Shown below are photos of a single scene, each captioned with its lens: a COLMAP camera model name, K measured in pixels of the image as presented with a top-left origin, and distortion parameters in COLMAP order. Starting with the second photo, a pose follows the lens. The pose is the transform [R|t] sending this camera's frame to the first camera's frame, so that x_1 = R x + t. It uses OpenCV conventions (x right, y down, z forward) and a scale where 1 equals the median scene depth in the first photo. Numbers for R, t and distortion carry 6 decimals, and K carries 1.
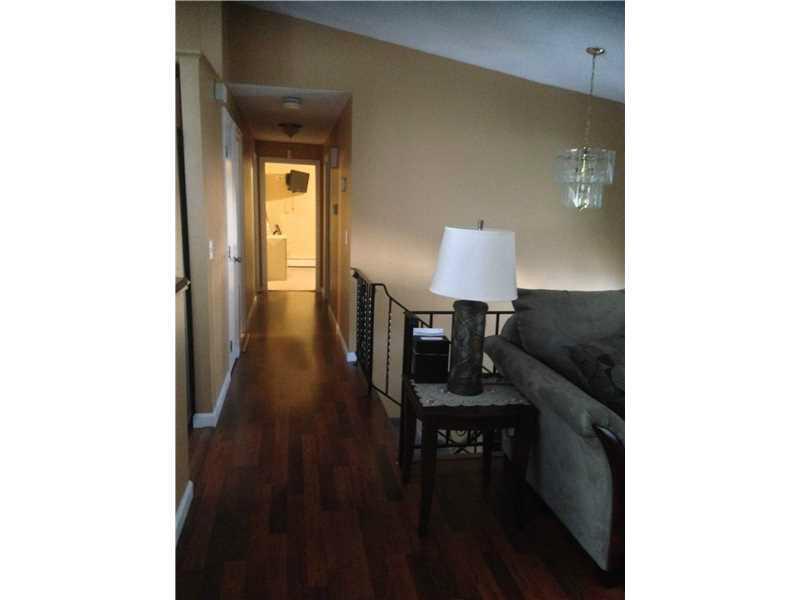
lens RADIAL K [[548.1, 0, 403.4], [0, 548.1, 300.2], [0, 0, 1]] dist [0.074363, -0.002754]
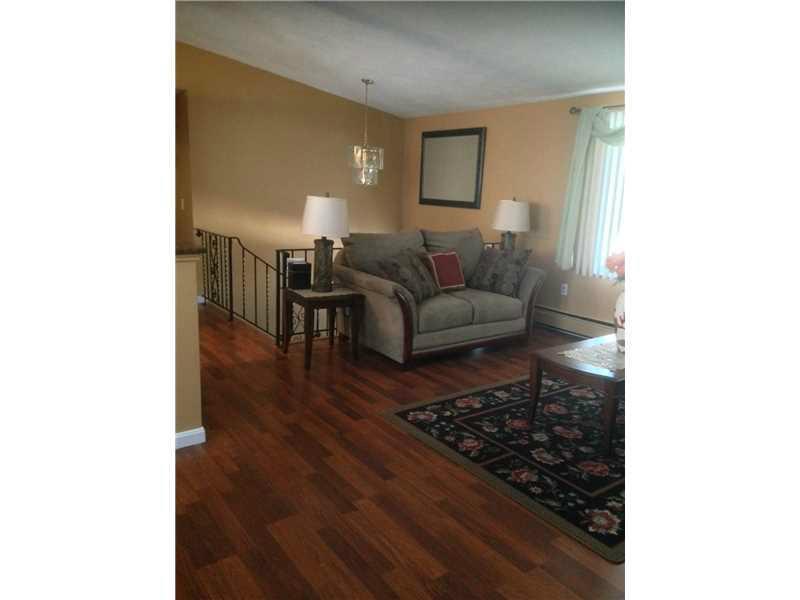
lens RADIAL K [[548.1, 0, 403.4], [0, 548.1, 300.2], [0, 0, 1]] dist [0.074363, -0.002754]
pose [[0.907392, -0.072220, 0.414035, -0.370007], [0.051549, 0.996812, 0.060899, 0.098310], [-0.417113, -0.033916, 0.908222, -0.679072]]
